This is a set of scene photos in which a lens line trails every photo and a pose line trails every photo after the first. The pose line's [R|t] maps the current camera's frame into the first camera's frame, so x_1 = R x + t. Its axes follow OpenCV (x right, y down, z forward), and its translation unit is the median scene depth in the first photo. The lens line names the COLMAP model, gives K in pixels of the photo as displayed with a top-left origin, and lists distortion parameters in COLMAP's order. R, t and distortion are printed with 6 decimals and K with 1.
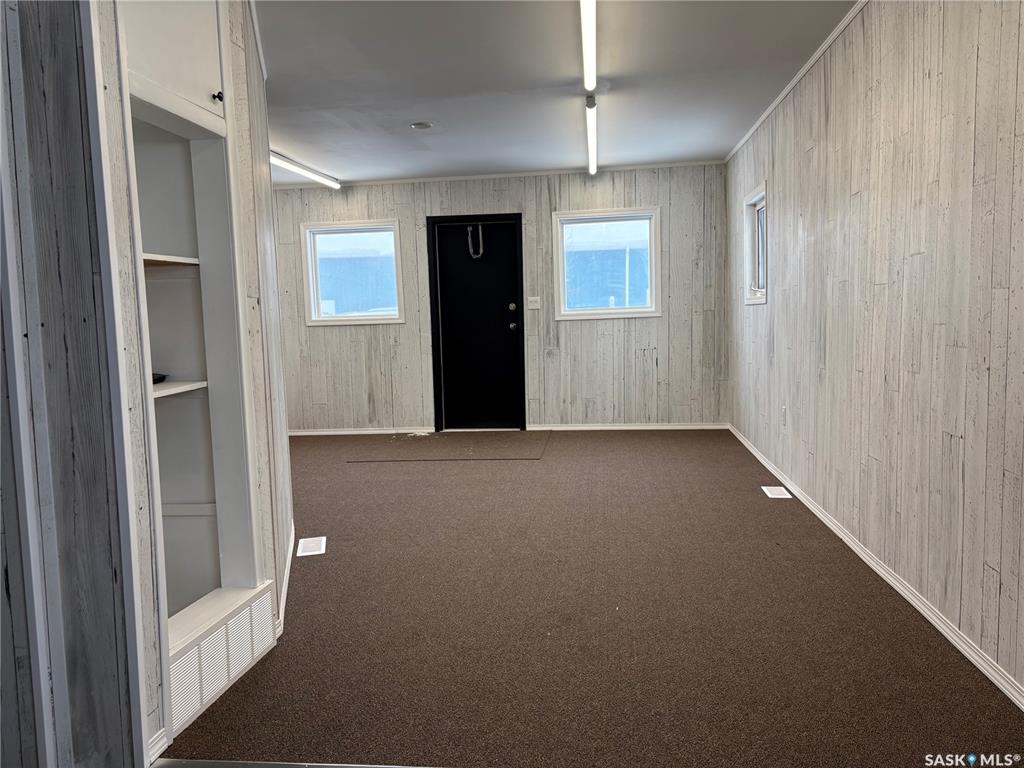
lens RADIAL K [[770.9, 0, 513.6], [0, 770.9, 391.1], [0, 0, 1]] dist [0.068915, -0.078763]
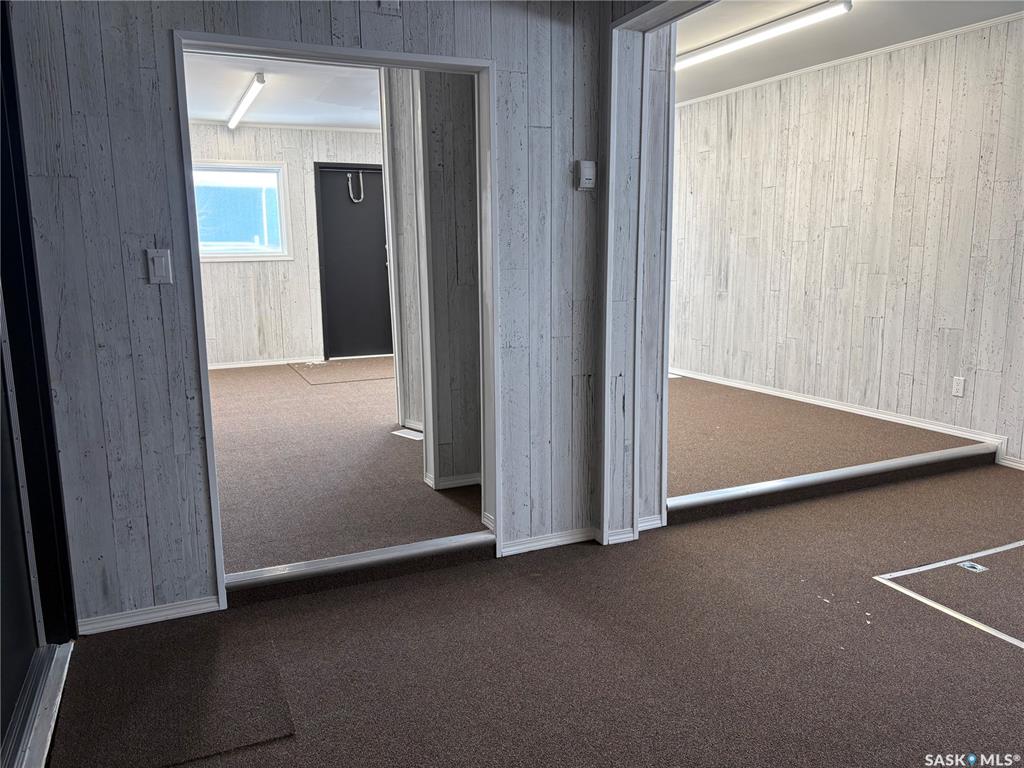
lens RADIAL K [[770.9, 0, 513.6], [0, 770.9, 391.1], [0, 0, 1]] dist [0.068915, -0.078763]
pose [[0.856402, -0.073769, 0.511013, -0.492090], [0.036492, 0.995913, 0.082612, 0.016923], [-0.515019, -0.052102, 0.855594, -0.105454]]
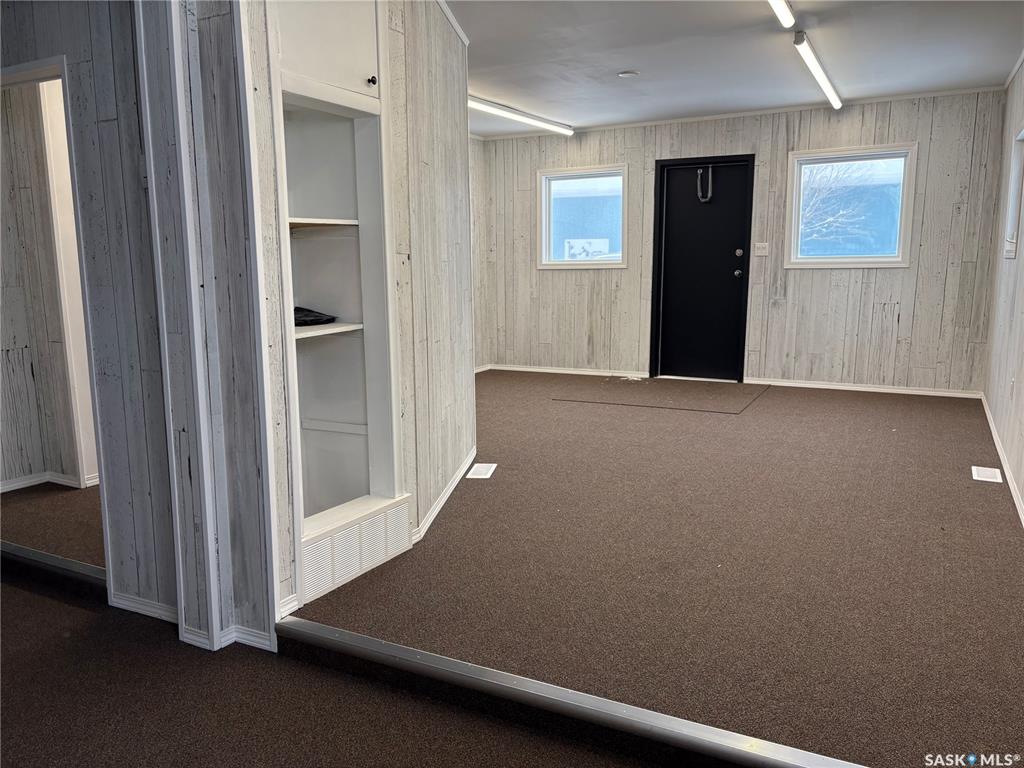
lens RADIAL K [[770.9, 0, 513.6], [0, 770.9, 391.1], [0, 0, 1]] dist [0.068915, -0.078763]
pose [[0.935180, 0.081201, -0.344739, 0.092931], [-0.053546, 0.994590, 0.089014, -0.010888], [0.350102, -0.064784, 0.934469, -0.015637]]
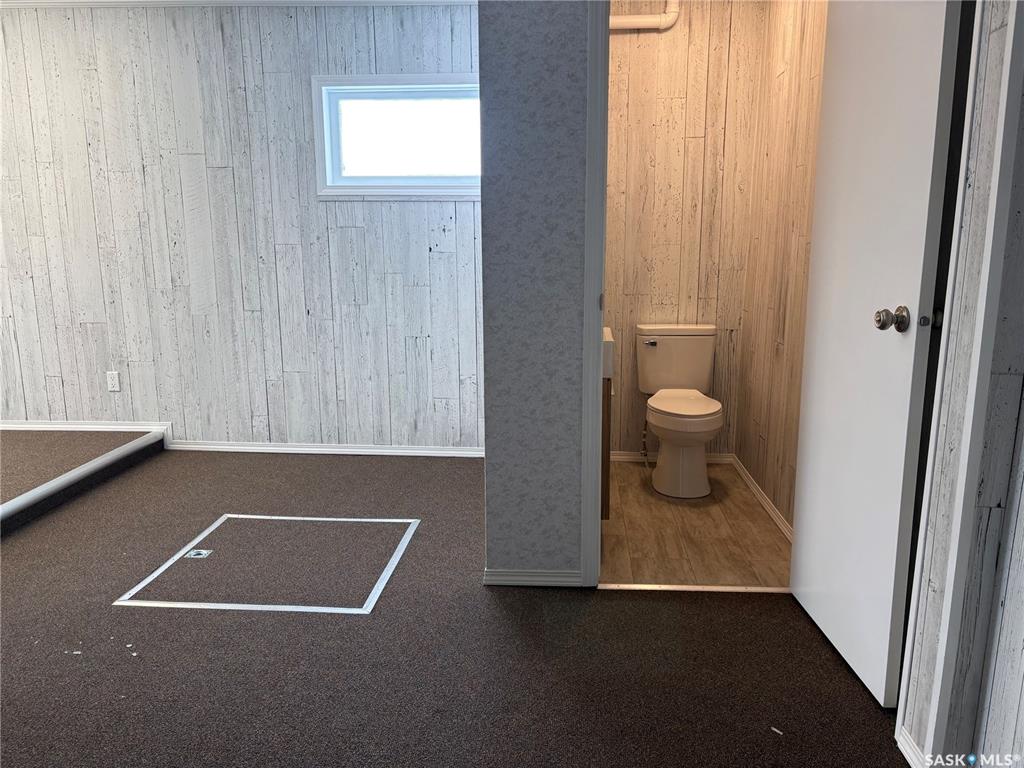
lens RADIAL K [[770.9, 0, 513.6], [0, 770.9, 391.1], [0, 0, 1]] dist [0.068915, -0.078763]
pose [[-0.046489, -0.165772, 0.985068, -0.481434], [0.100237, 0.980382, 0.169714, 0.013130], [-0.993877, 0.106630, -0.028960, -0.037794]]
